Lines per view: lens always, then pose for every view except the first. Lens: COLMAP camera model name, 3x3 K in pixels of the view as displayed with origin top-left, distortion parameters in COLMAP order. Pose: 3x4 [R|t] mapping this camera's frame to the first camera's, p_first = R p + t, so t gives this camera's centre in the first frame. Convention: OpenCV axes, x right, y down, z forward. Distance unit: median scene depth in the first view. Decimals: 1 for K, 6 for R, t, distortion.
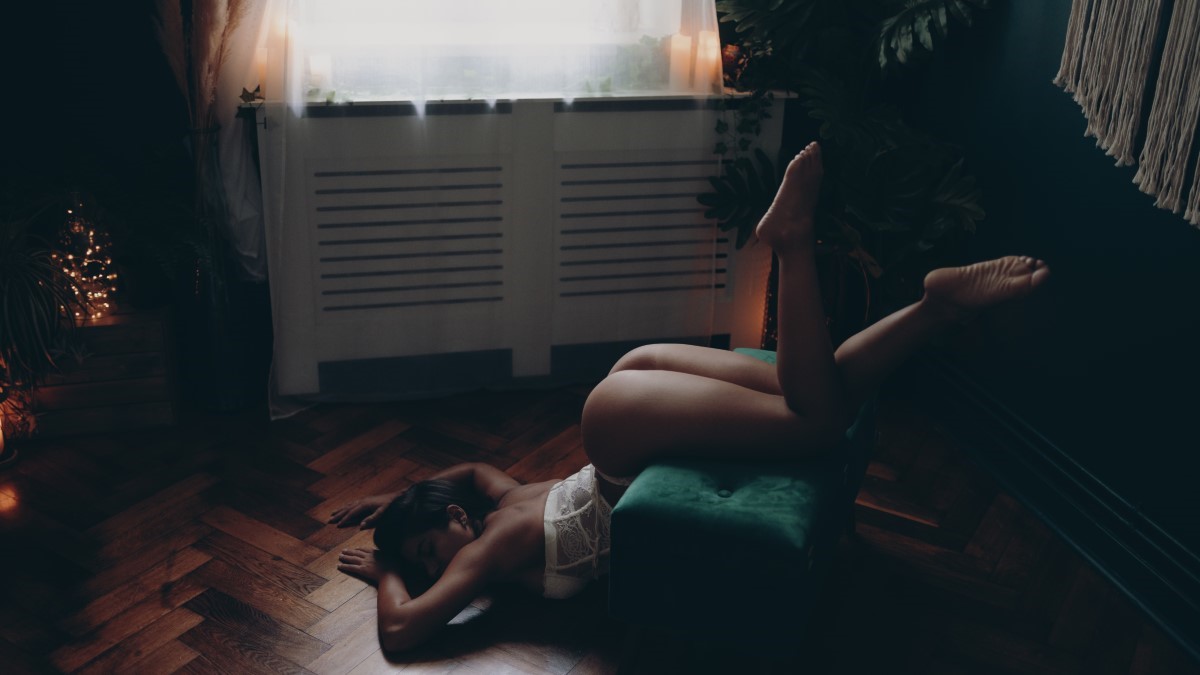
lens RADIAL K [[1197.8, 0, 600.0], [0, 1197.8, 337.5], [0, 0, 1]] dist [-0.012922, 0.027521]
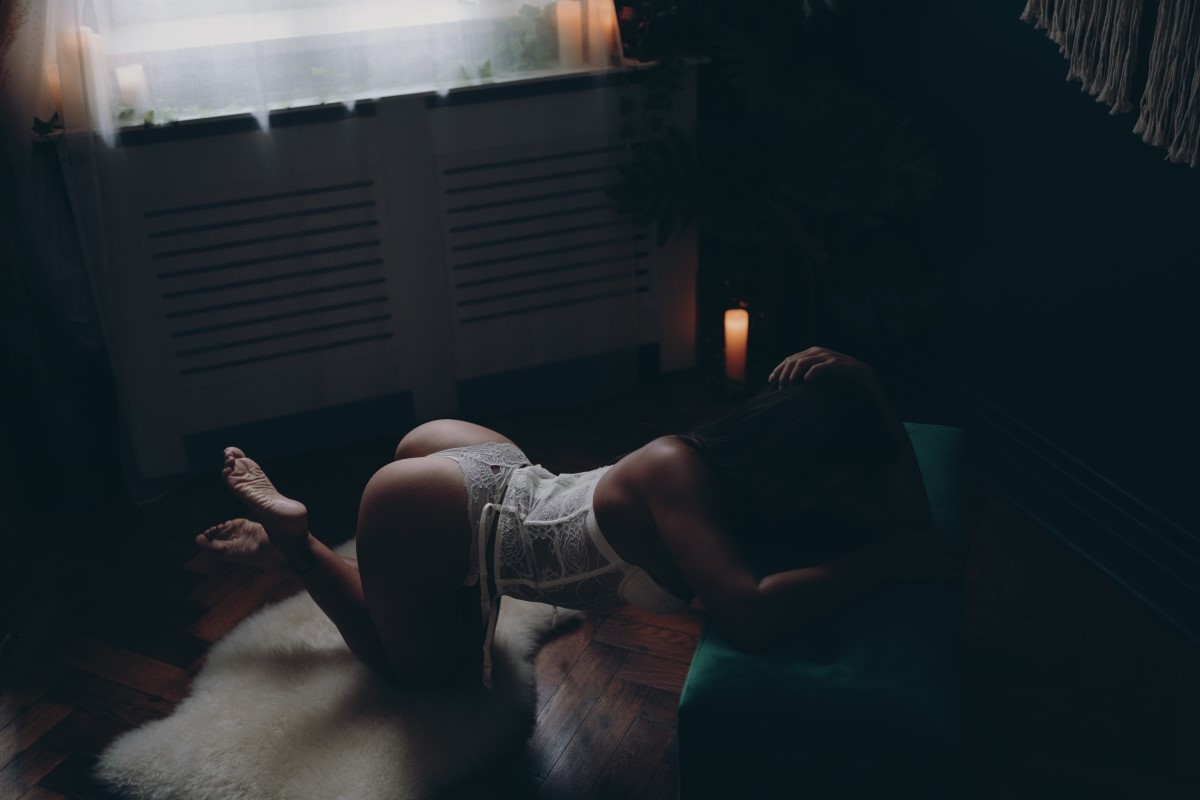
lens RADIAL K [[1184.0, 0, 600.0], [0, 1184.0, 400.0], [0, 0, 1]] dist [-0.033952, 0.080137]
pose [[0.990328, -0.116416, 0.075489, -0.005057], [0.109869, 0.990239, 0.085761, -0.046175], [-0.084736, -0.076638, 0.993452, 0.163609]]
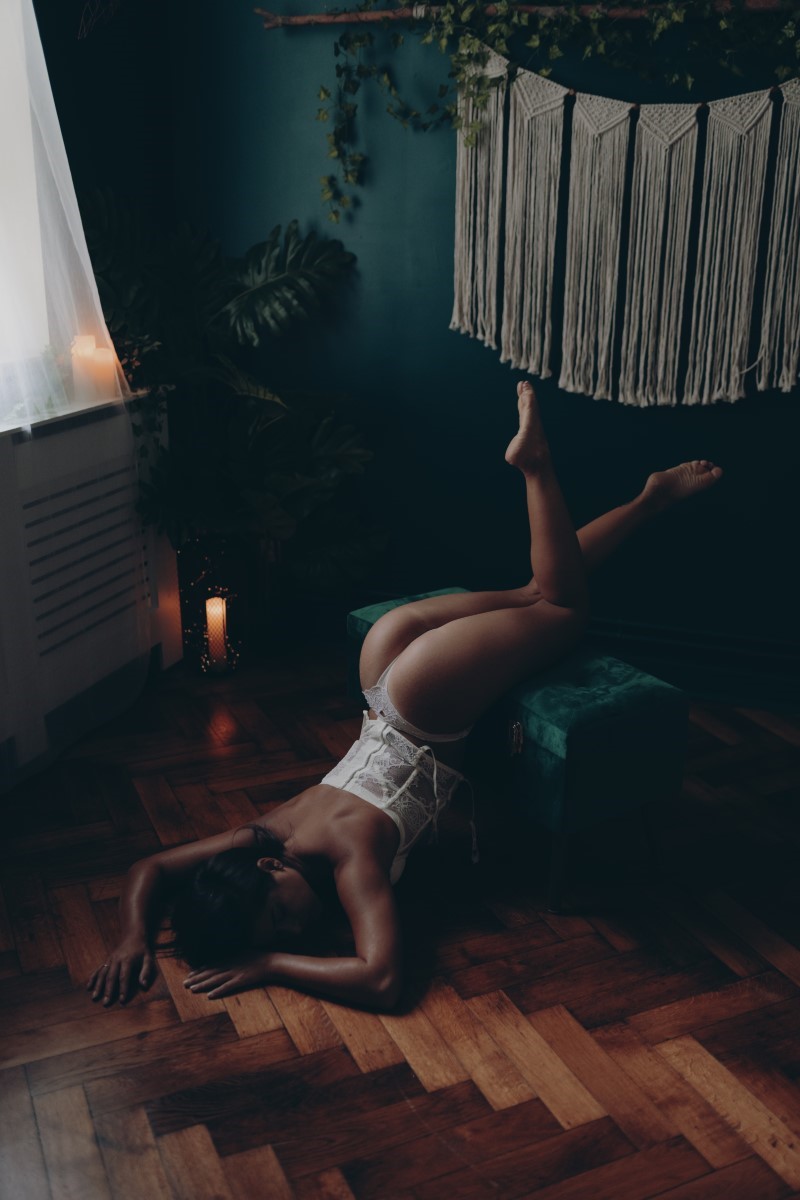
lens RADIAL K [[1184.0, 0, 400.0], [0, 1184.0, 600.0], [0, 0, 1]] dist [-0.033952, 0.080137]
pose [[0.601323, -0.289010, 0.744905, -0.563186], [0.322482, 0.940770, 0.104679, -0.083892], [-0.731038, 0.177273, 0.658907, 0.257103]]
